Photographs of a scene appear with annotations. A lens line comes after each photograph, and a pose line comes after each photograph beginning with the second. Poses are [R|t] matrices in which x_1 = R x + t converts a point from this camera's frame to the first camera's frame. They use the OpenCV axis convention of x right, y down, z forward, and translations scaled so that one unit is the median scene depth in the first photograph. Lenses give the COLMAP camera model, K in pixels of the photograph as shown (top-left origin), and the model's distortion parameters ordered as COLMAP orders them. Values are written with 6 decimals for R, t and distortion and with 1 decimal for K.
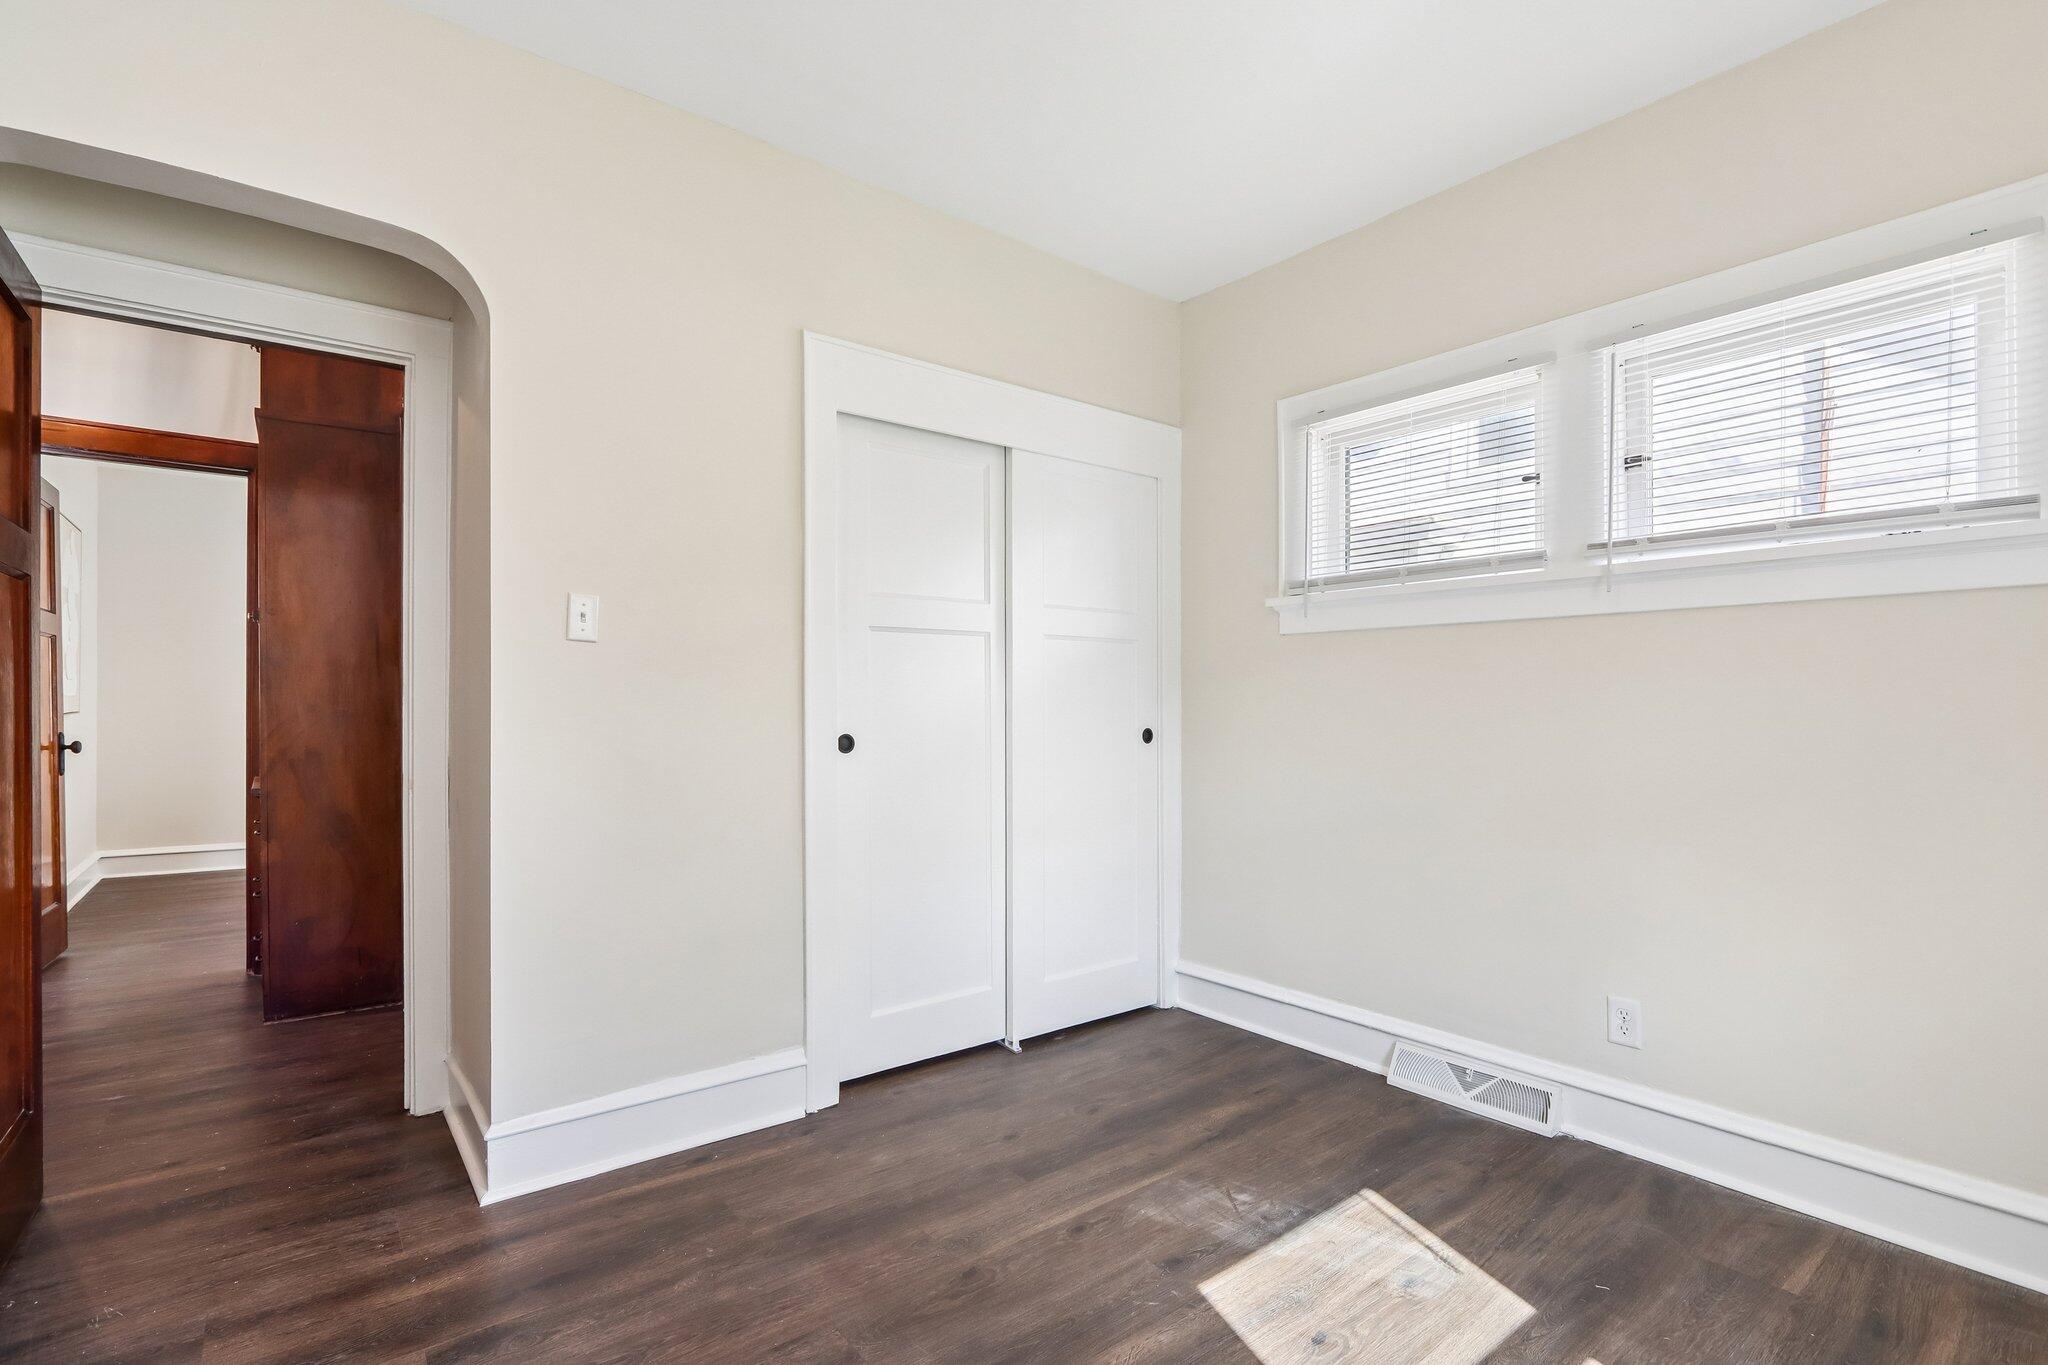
lens RADIAL K [[966.9, 0, 1008.2], [0, 966.9, 698.2], [0, 0, 1]] dist [-0.019689, 0.002294]
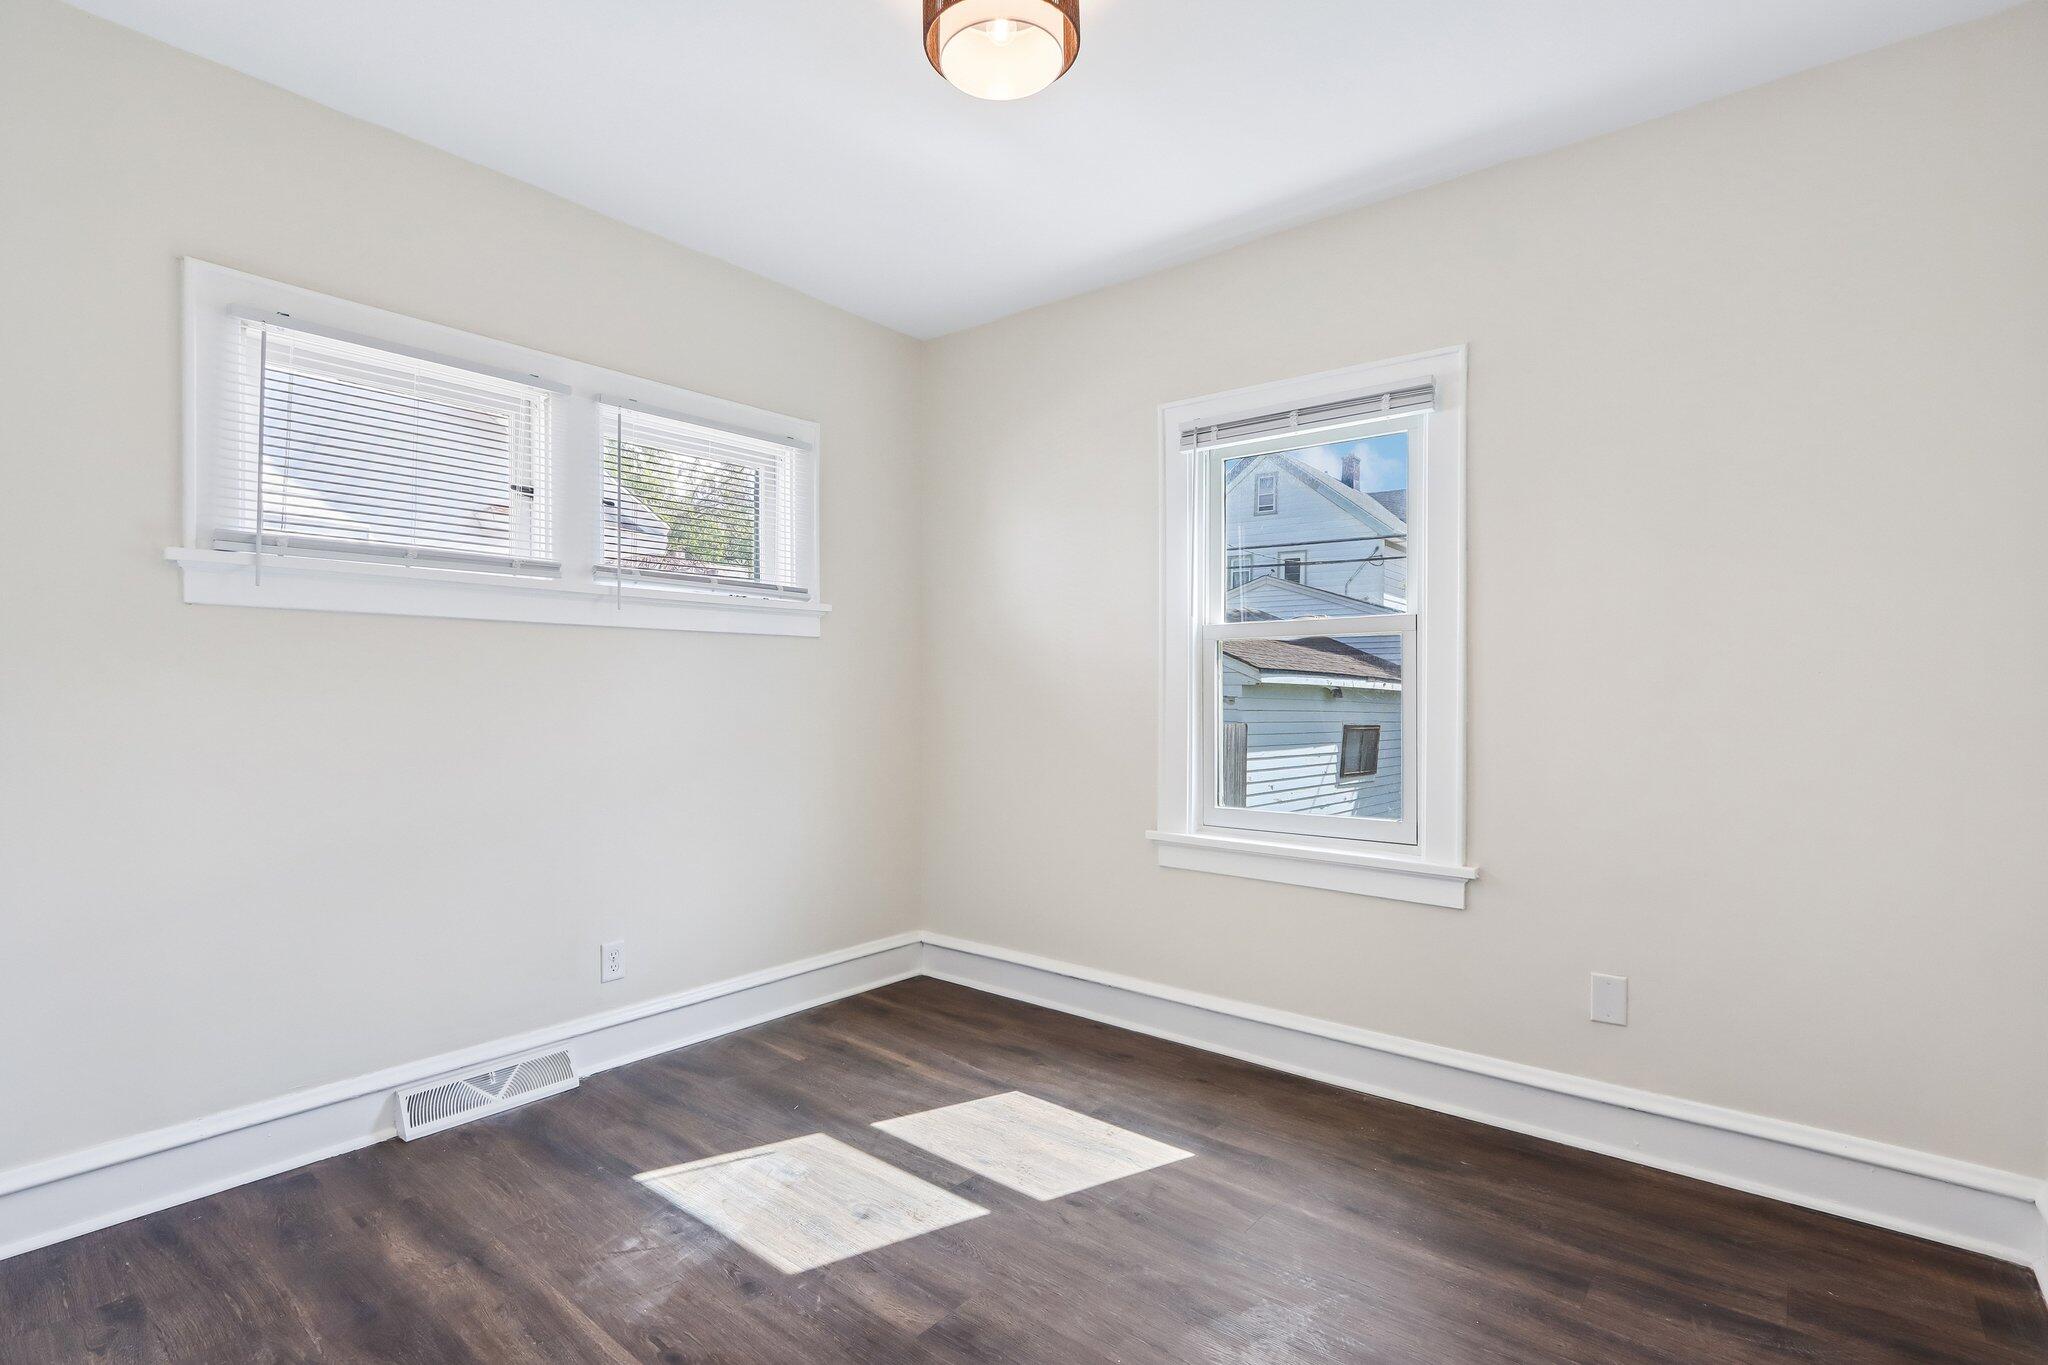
lens RADIAL K [[966.9, 0, 1007.8], [0, 966.9, 684.6], [0, 0, 1]] dist [-0.019689, 0.002294]
pose [[-0.226476, 0.006410, 0.973996, -0.668002], [-0.004836, 0.999959, -0.007705, -0.008170], [-0.974005, -0.006456, -0.226436, 0.785424]]
